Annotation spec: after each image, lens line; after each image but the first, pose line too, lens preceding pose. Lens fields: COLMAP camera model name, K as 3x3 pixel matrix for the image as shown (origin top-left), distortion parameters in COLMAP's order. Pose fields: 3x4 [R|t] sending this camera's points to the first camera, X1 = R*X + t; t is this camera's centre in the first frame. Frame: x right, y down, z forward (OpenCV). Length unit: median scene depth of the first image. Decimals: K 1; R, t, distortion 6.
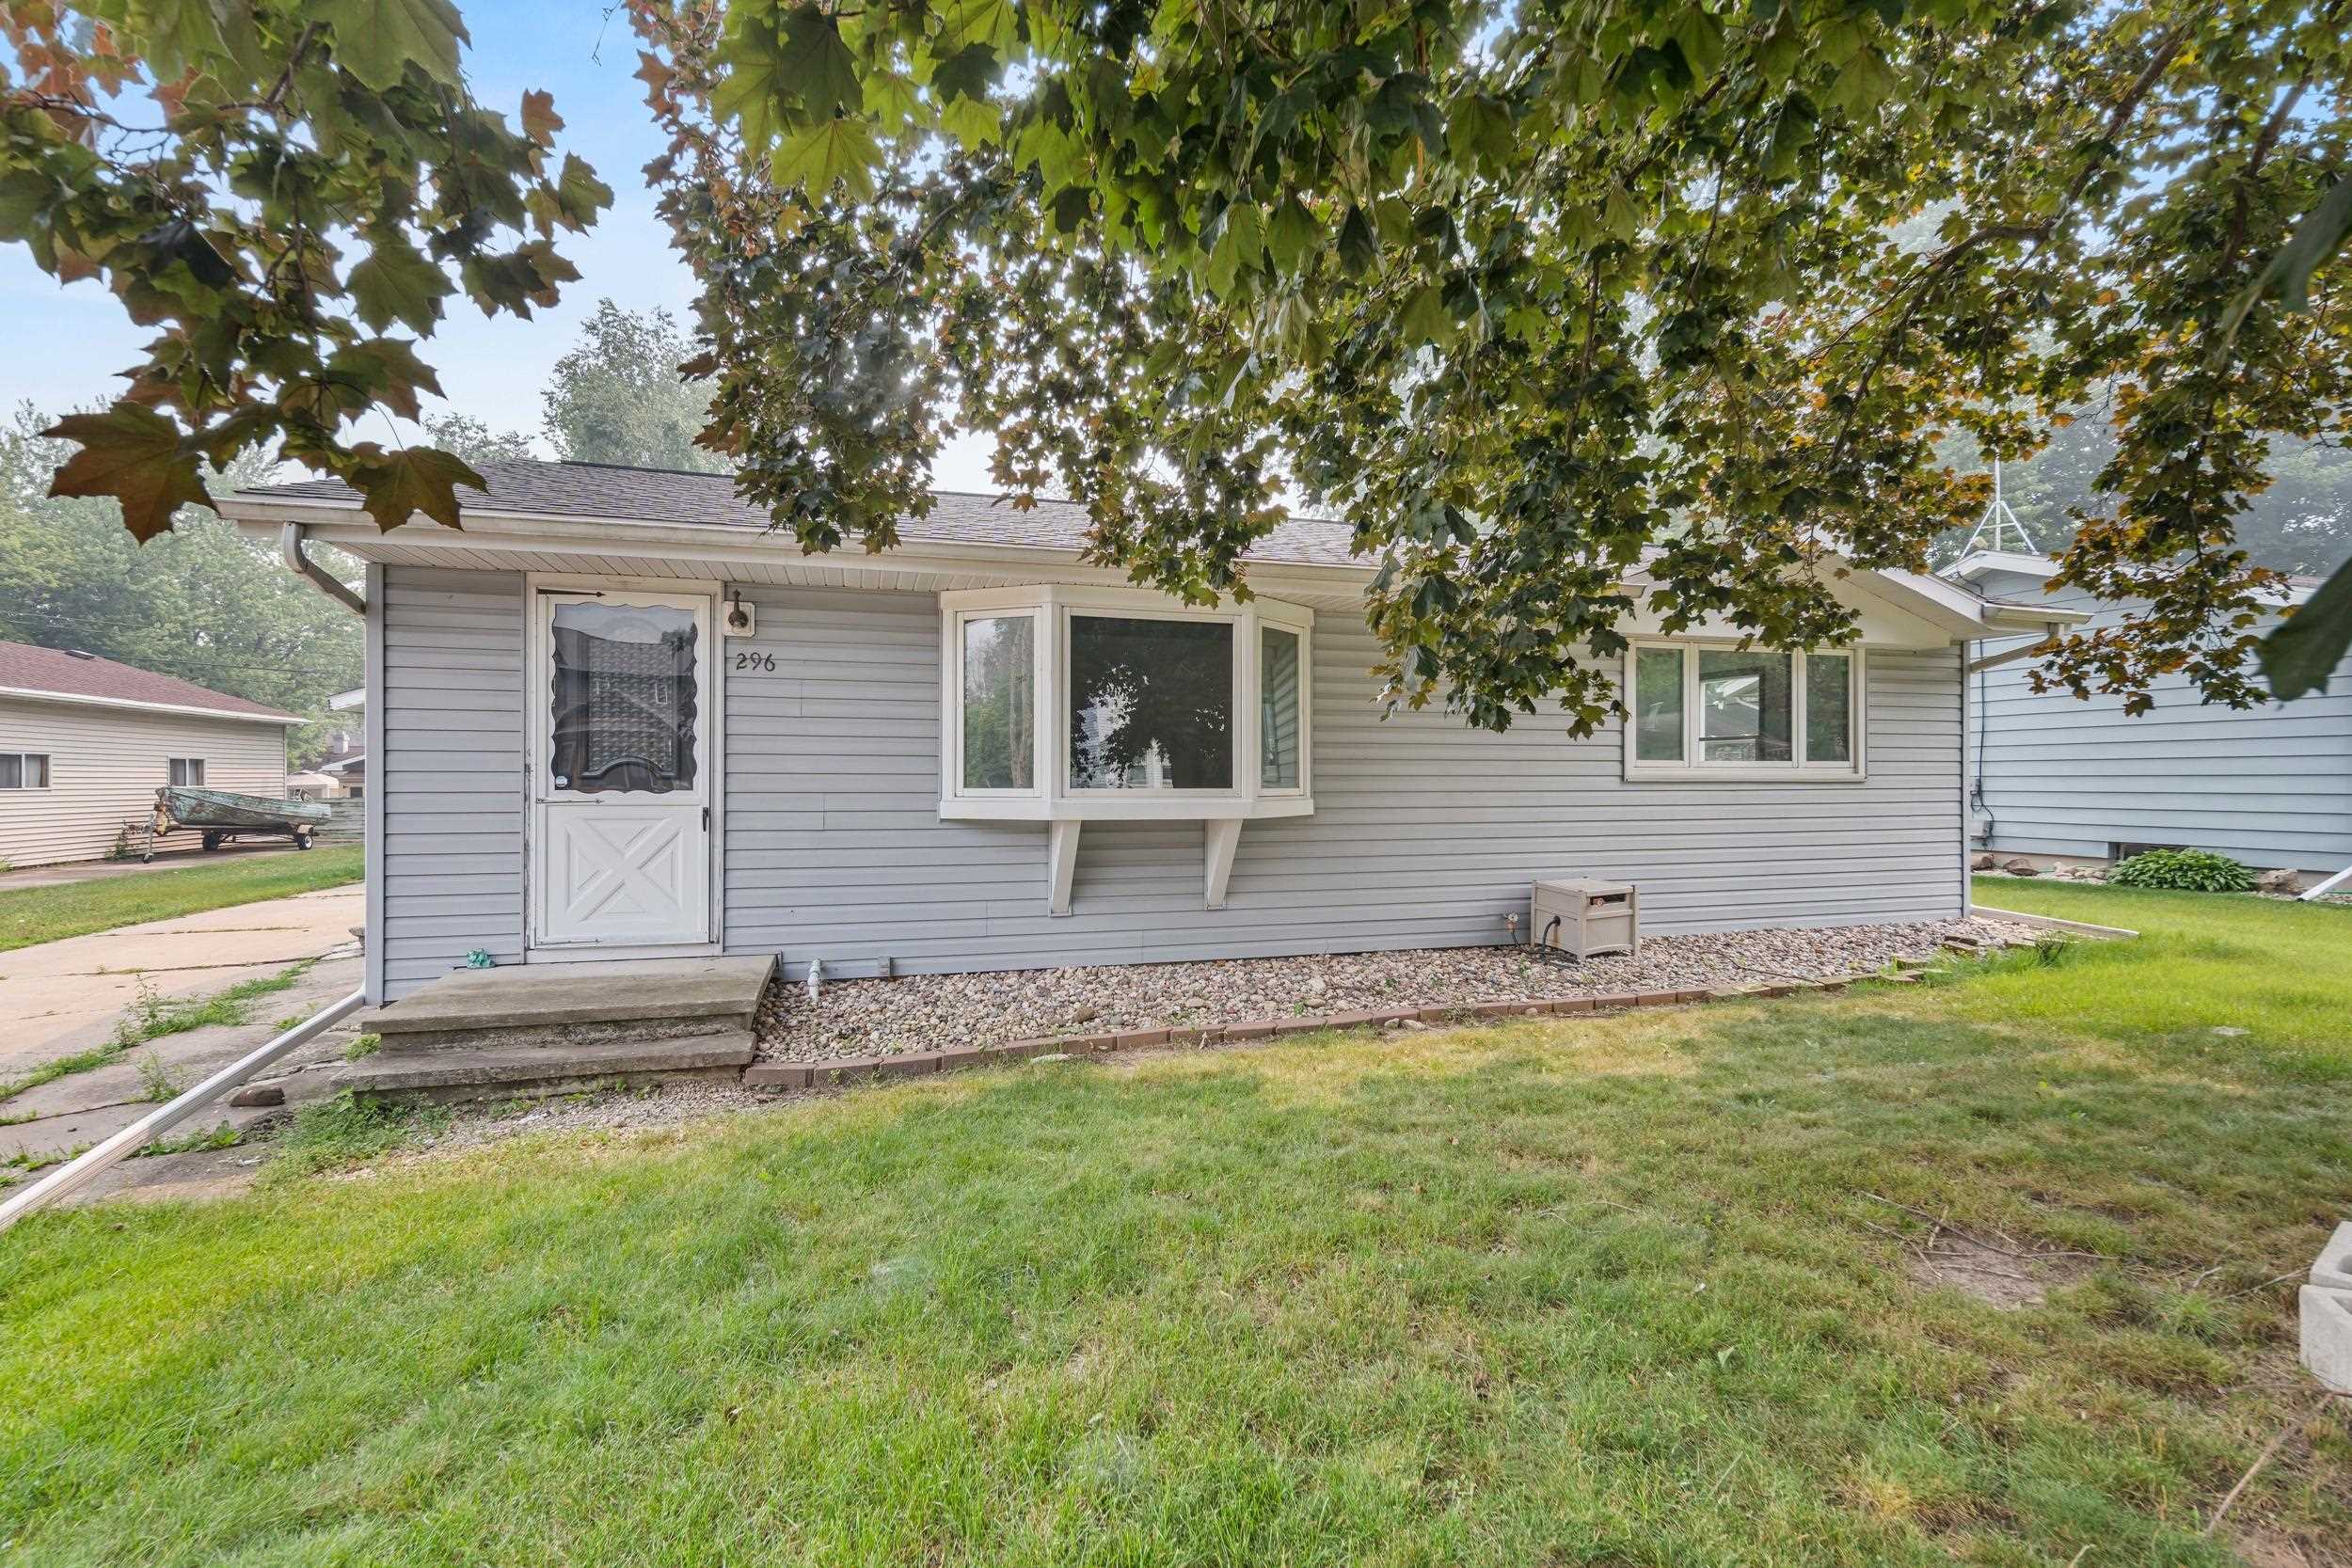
lens RADIAL K [[1014.5, 0, 1175.0], [0, 1014.5, 777.6], [0, 0, 1]] dist [-0.000746, -0.001454]
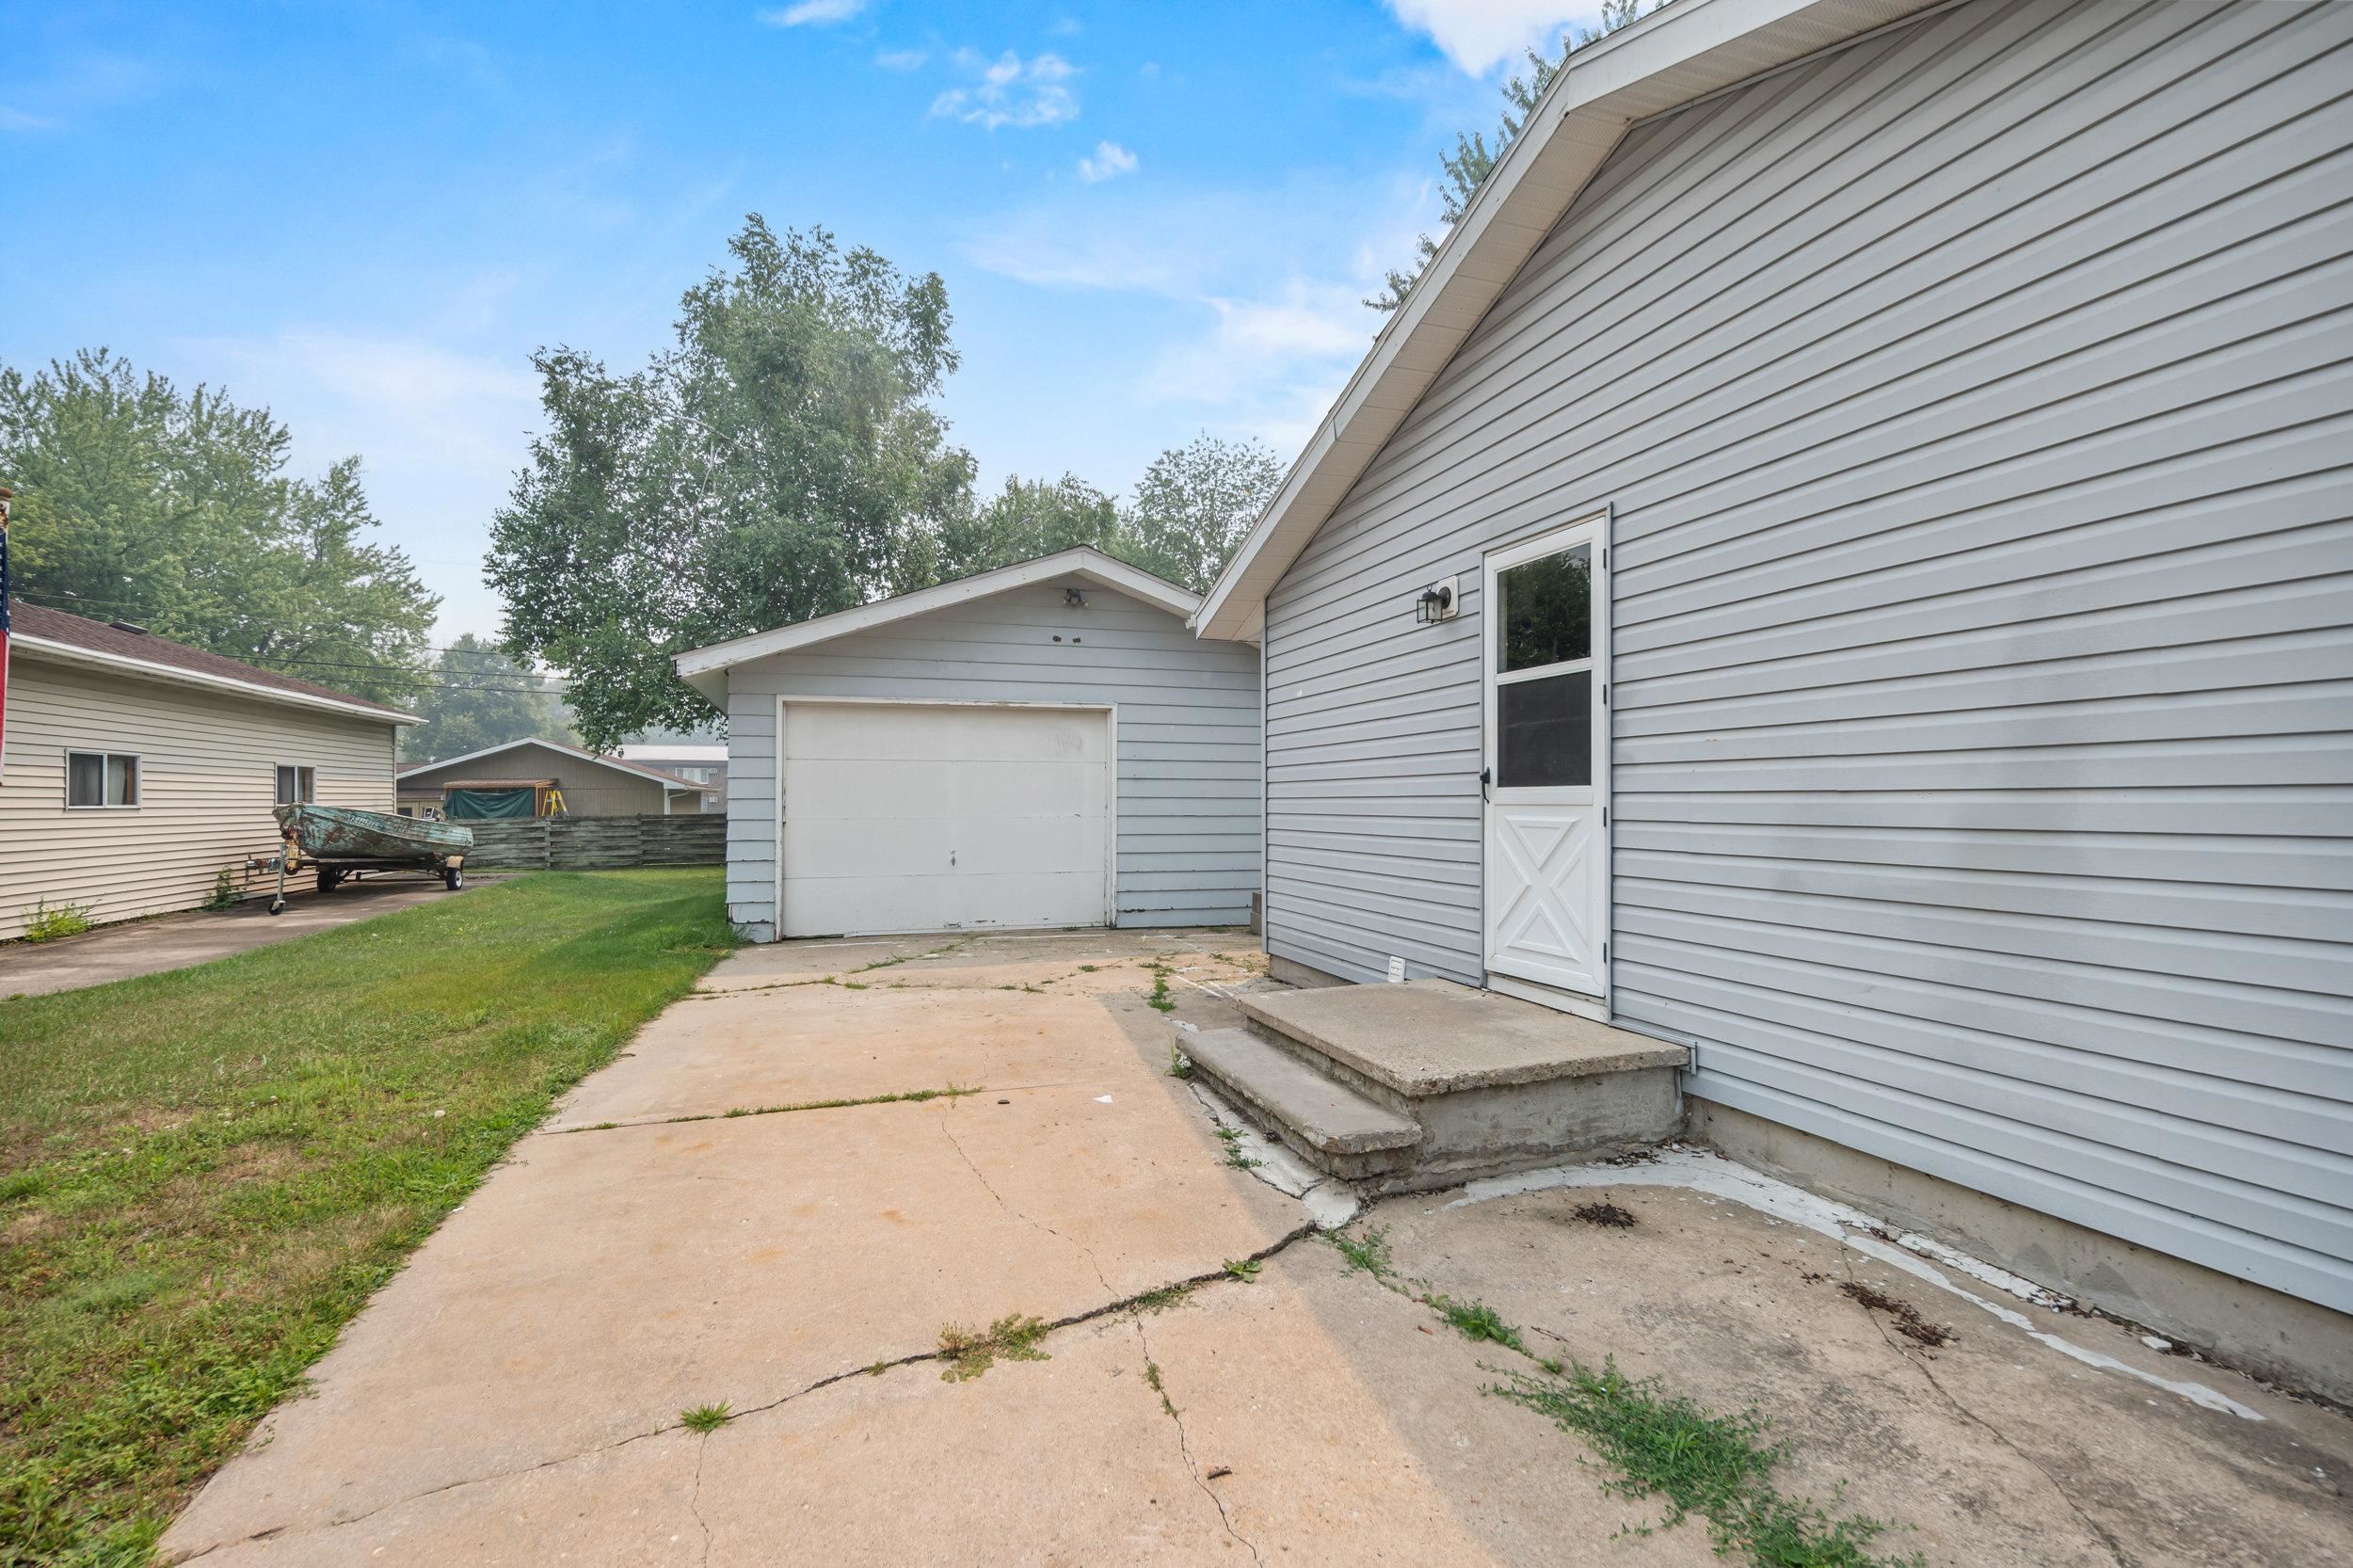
lens RADIAL K [[1015.0, 0, 1168.4], [0, 1015.0, 786.8], [0, 0, 1]] dist [-0.000746, -0.001454]
pose [[0.999297, -0.001099, 0.037465, -0.452743], [0.001602, 0.999909, -0.013396, 0.008056], [-0.037447, 0.013447, 0.999208, 0.300035]]
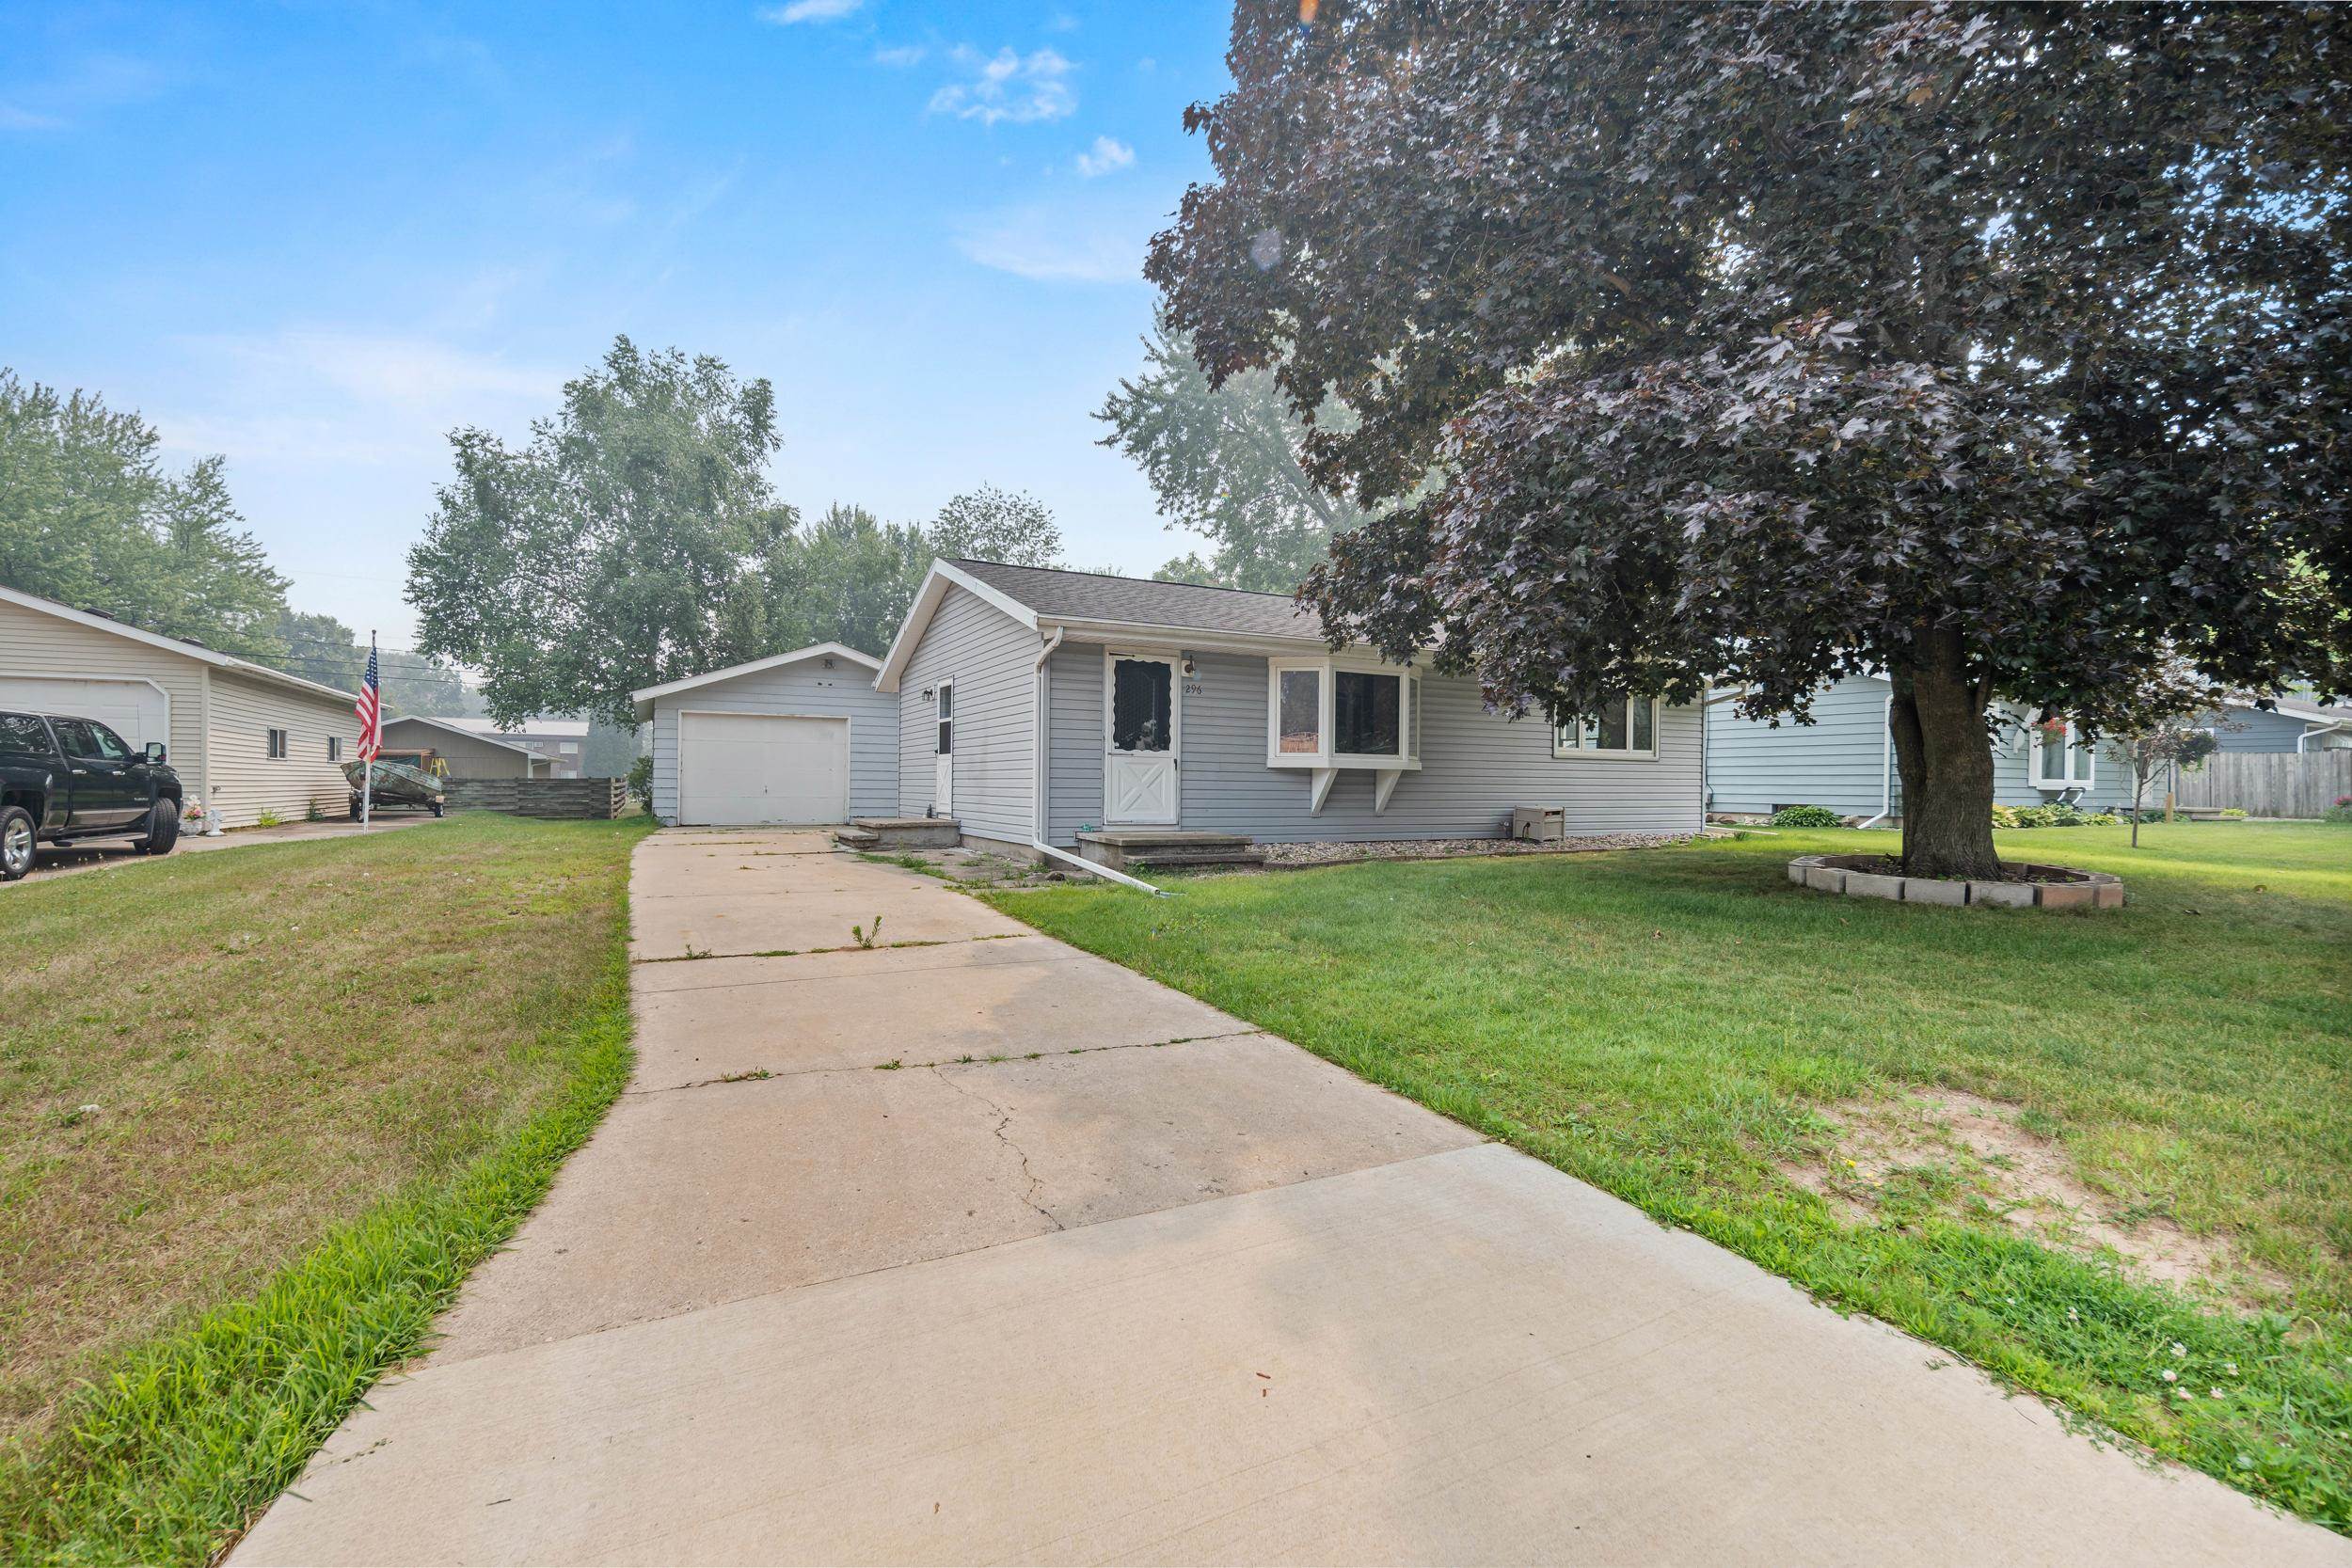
lens RADIAL K [[1014.5, 0, 1168.9], [0, 1014.5, 778.6], [0, 0, 1]] dist [-0.000746, -0.001454]
pose [[0.981509, 0.011066, 0.191097, -0.316267], [-0.010338, 0.999935, -0.004805, 0.029084], [-0.191138, 0.002741, 0.981559, -0.378117]]
